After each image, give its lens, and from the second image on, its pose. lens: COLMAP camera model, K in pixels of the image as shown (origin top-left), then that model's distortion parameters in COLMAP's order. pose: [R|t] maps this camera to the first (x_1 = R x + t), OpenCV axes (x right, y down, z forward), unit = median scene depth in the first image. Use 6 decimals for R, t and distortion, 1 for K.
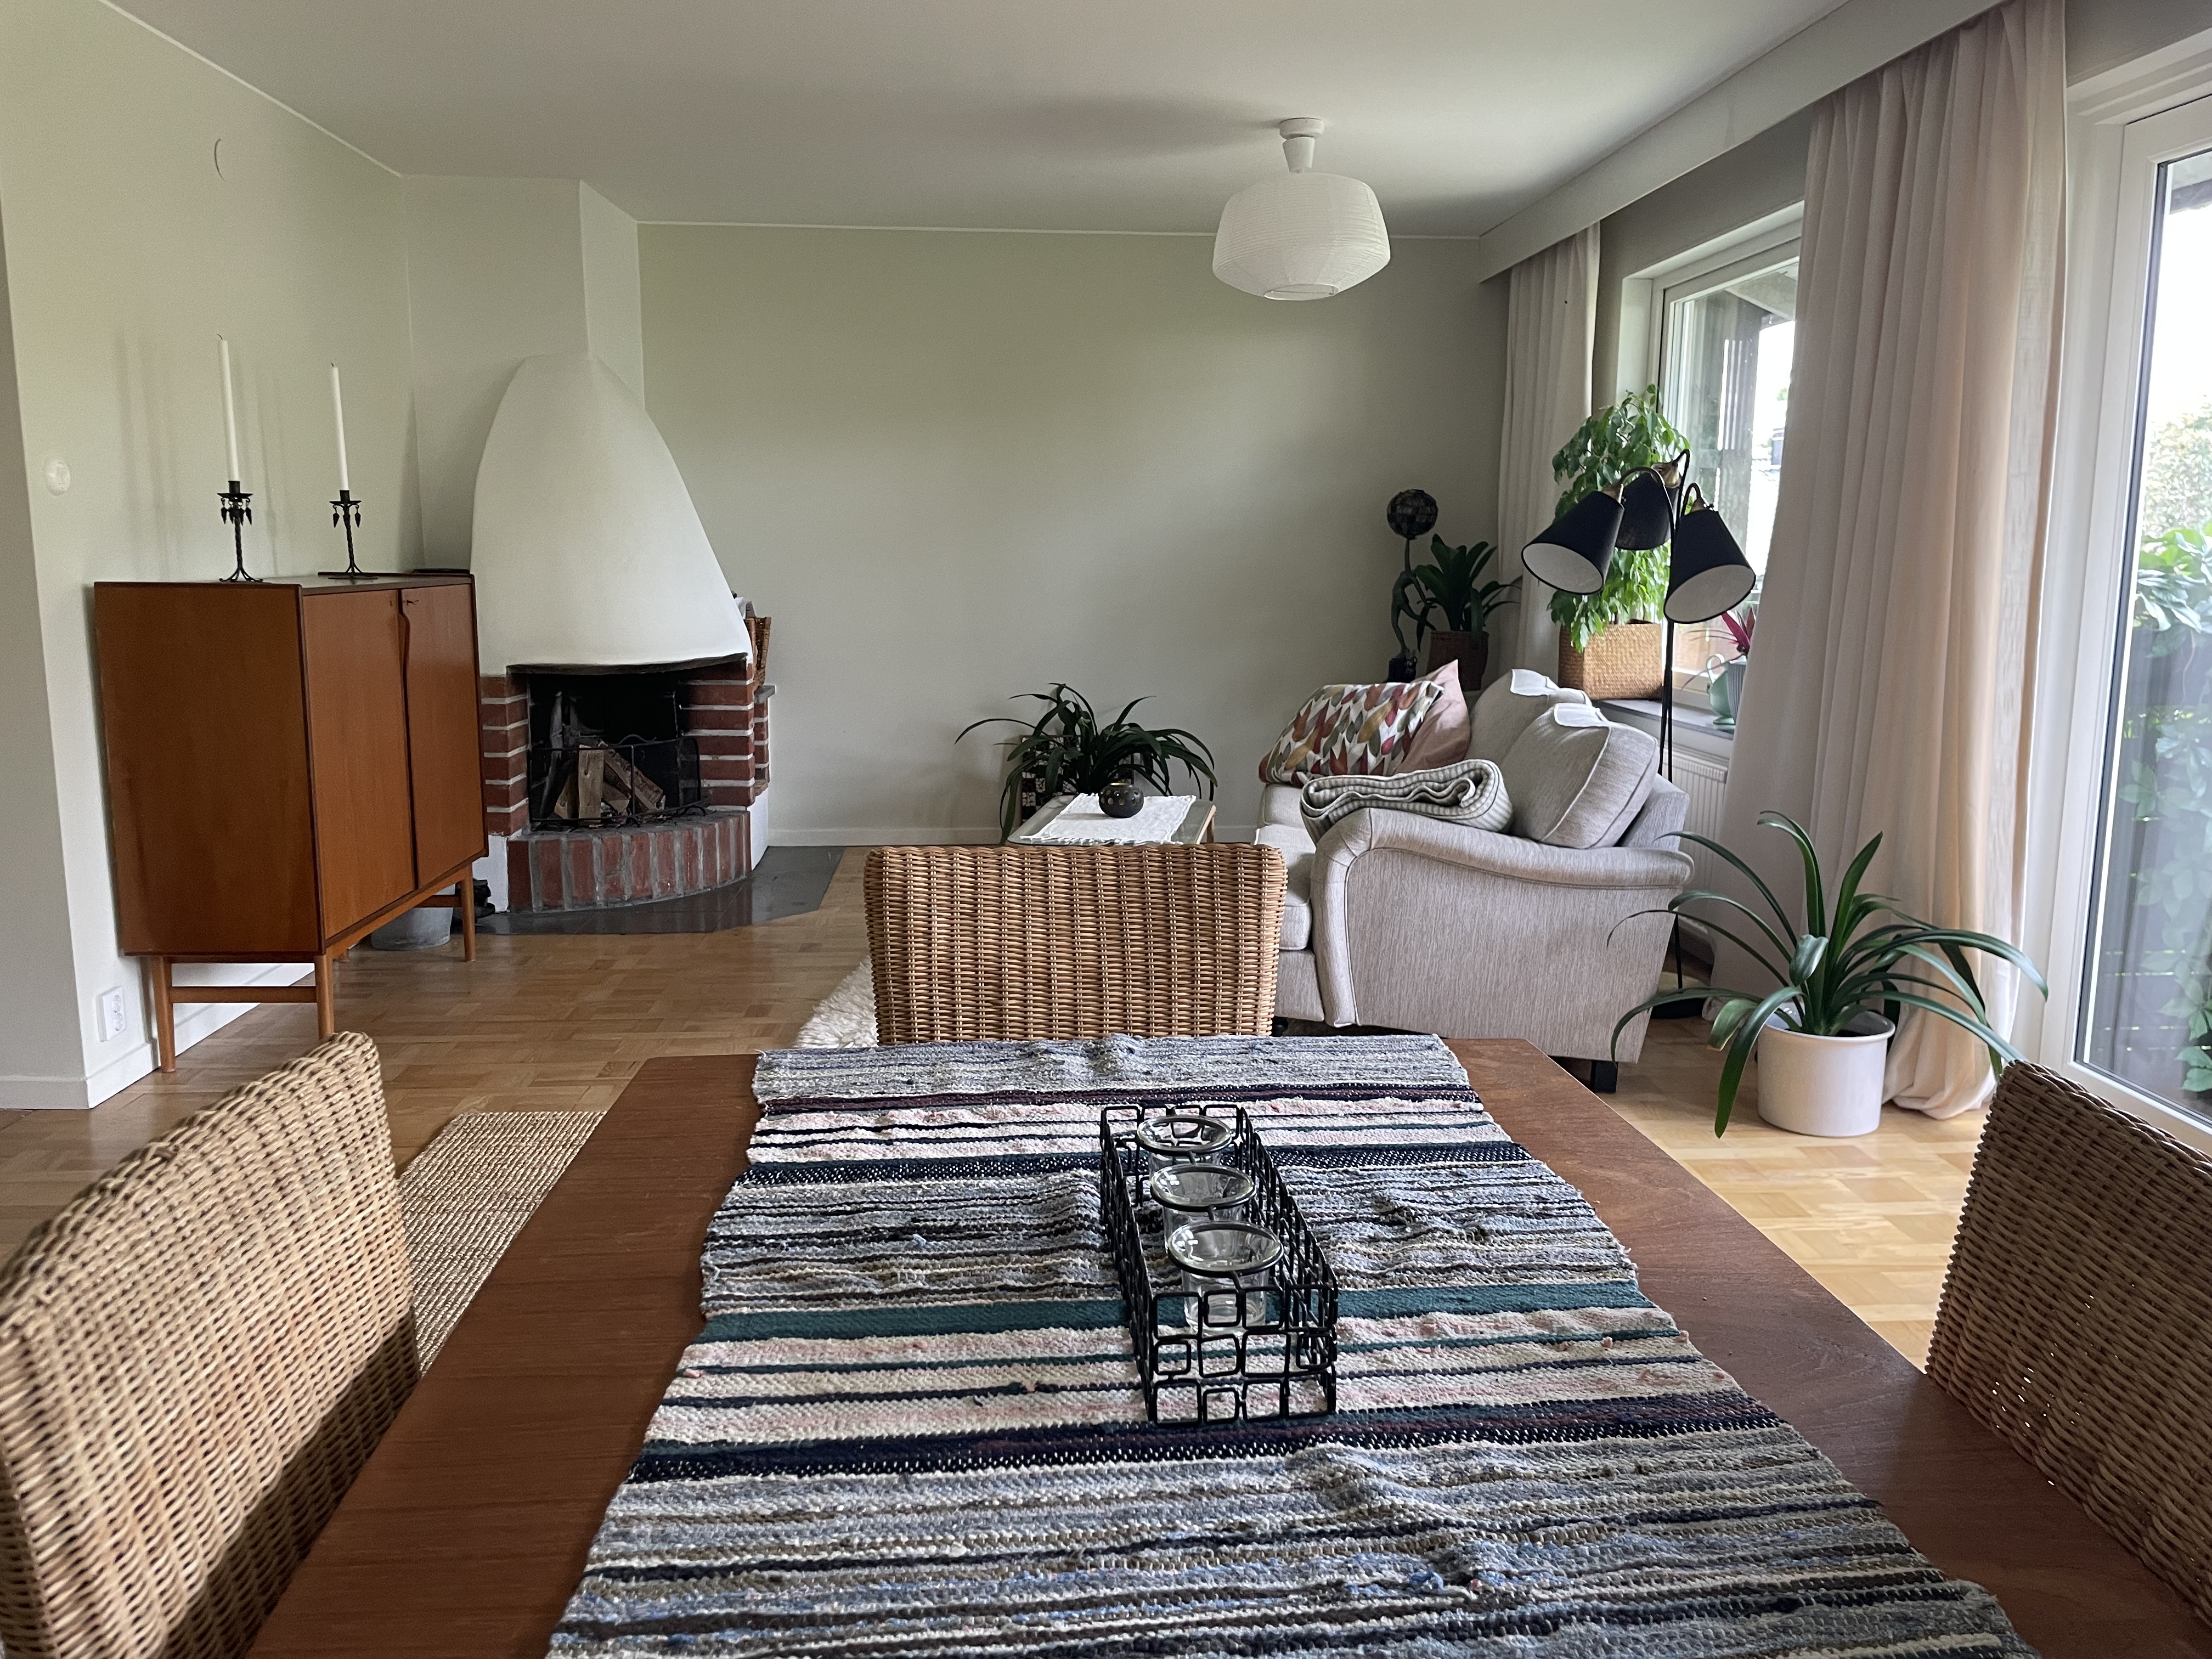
lens RADIAL K [[1693.5, 0, 1106.0], [0, 1693.5, 829.5], [0, 0, 1]] dist [0.084184, -0.122148]
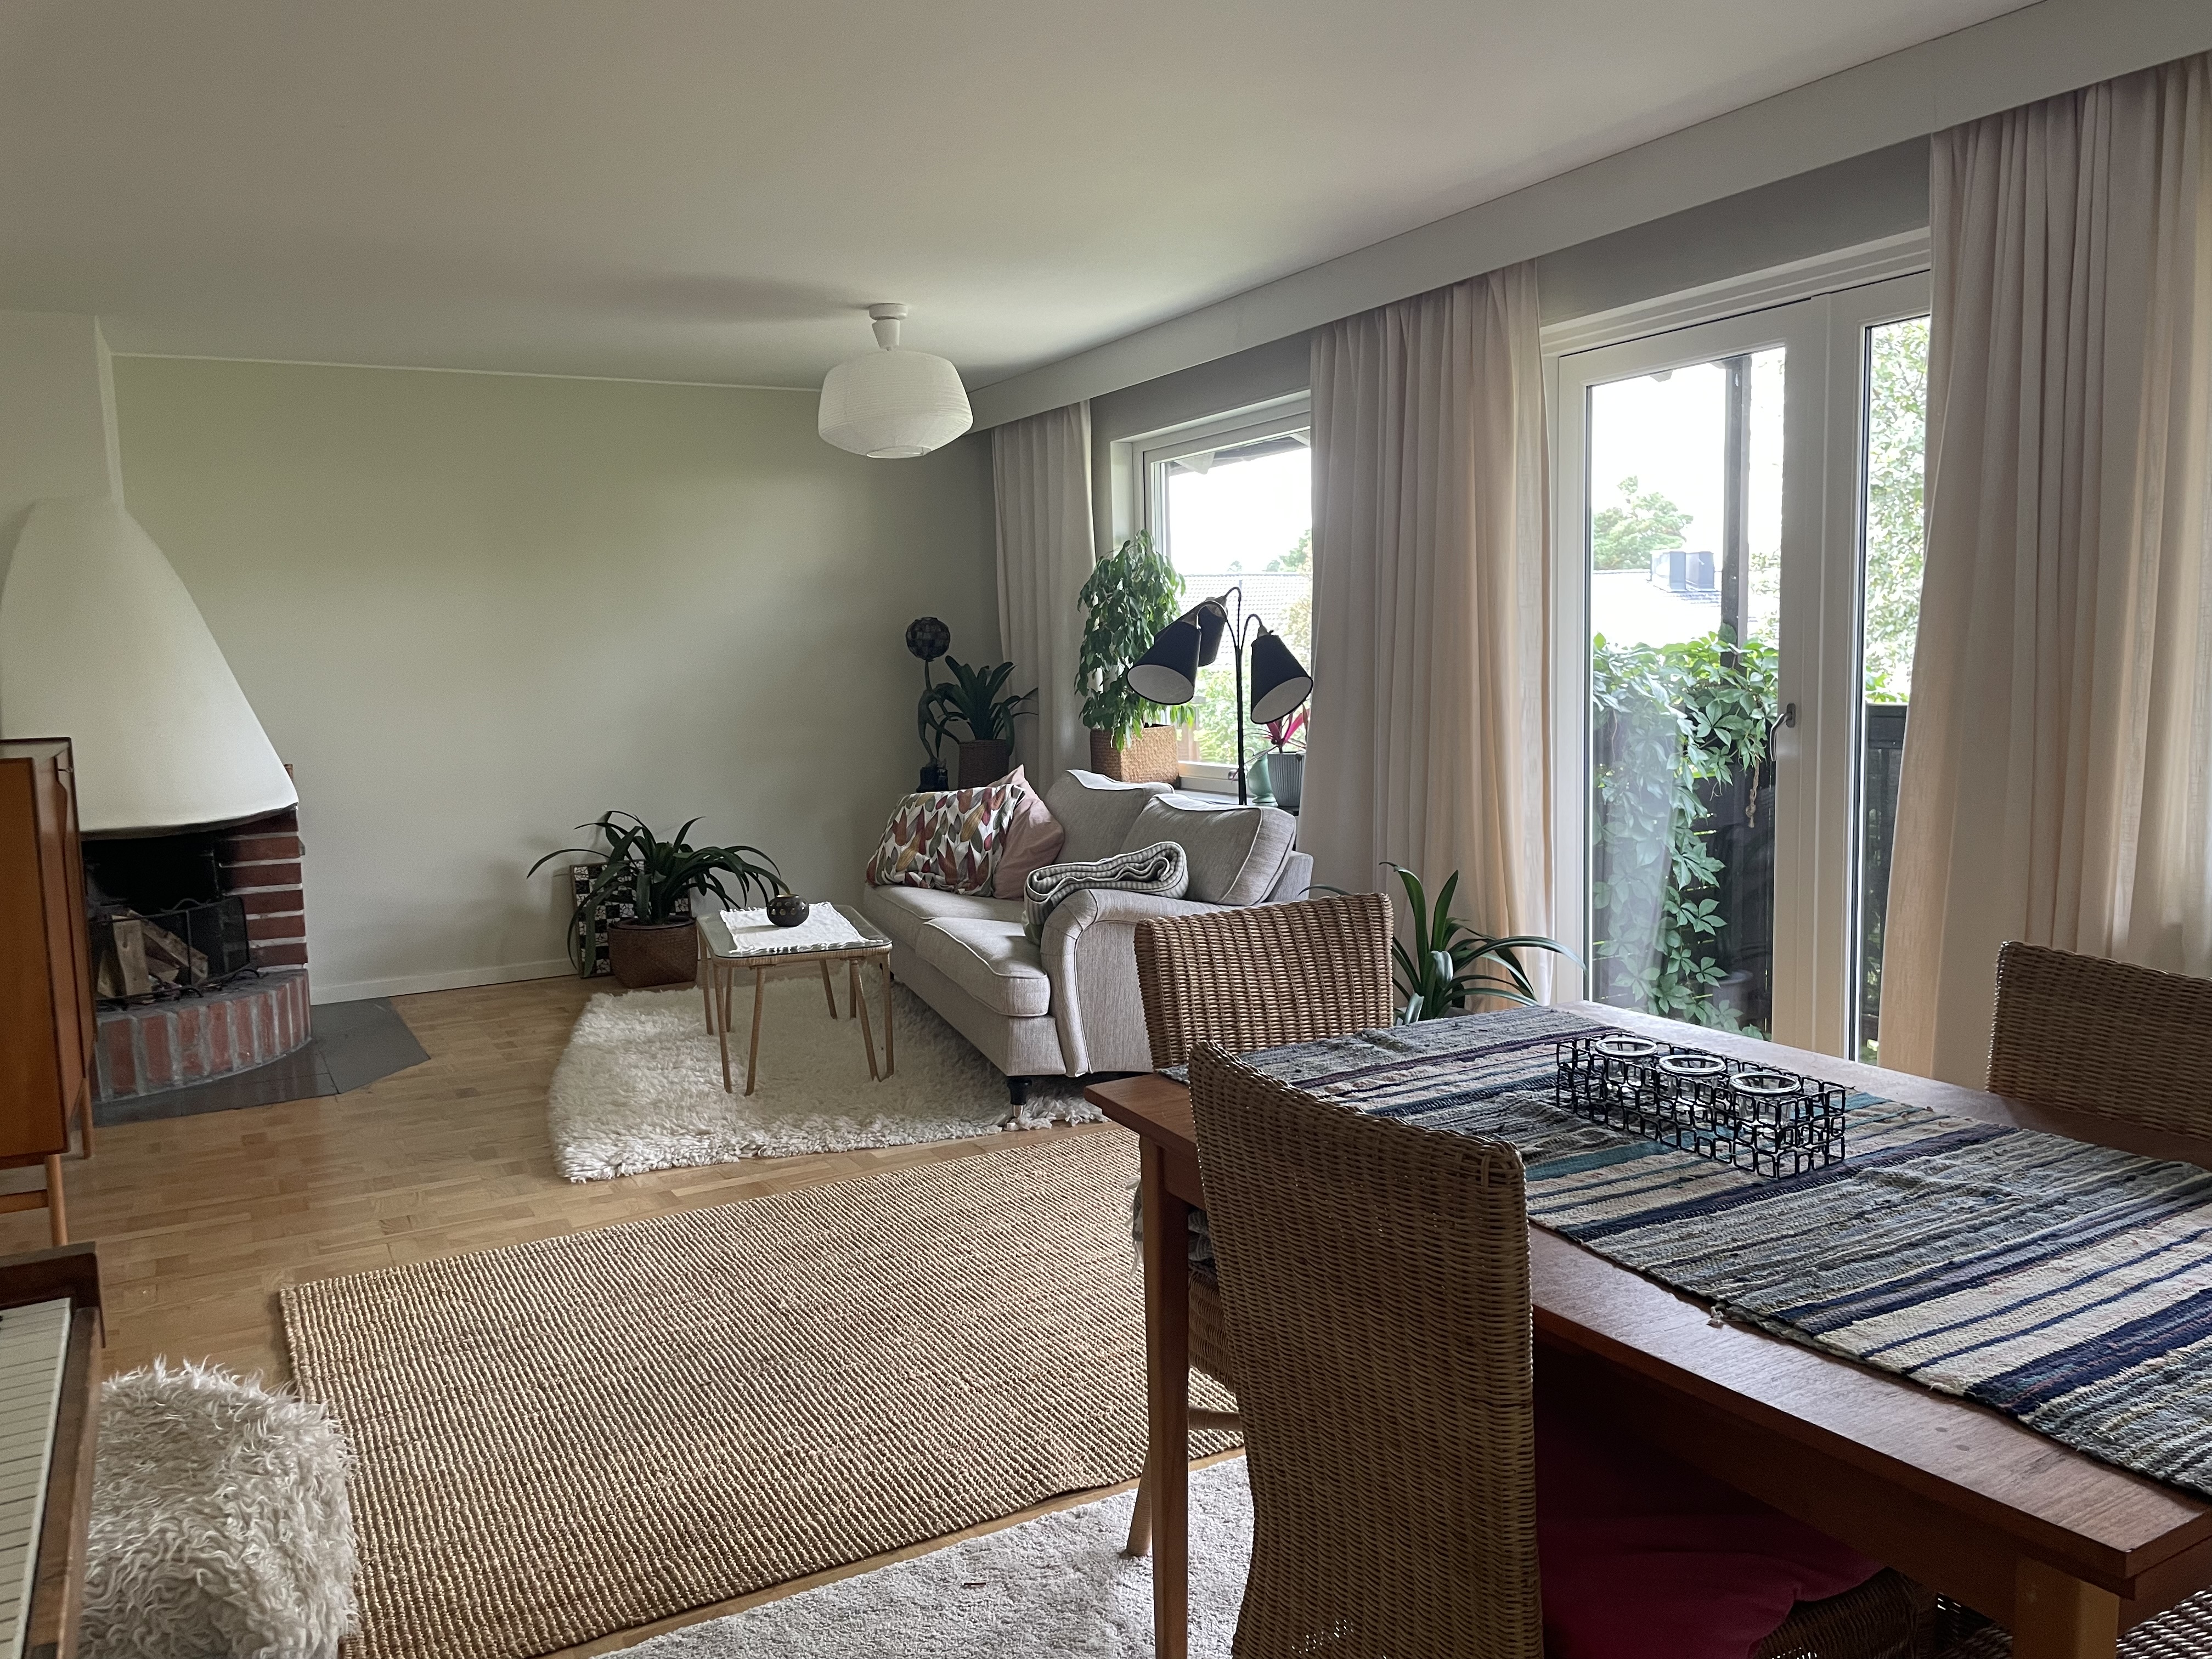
lens RADIAL K [[1693.5, 0, 1106.0], [0, 1693.5, 829.5], [0, 0, 1]] dist [0.084184, -0.122148]
pose [[0.905663, -0.077464, 0.416862, -0.235255], [0.103885, 0.993742, -0.041034, -0.002886], [-0.411075, 0.080469, 0.908043, -0.066666]]
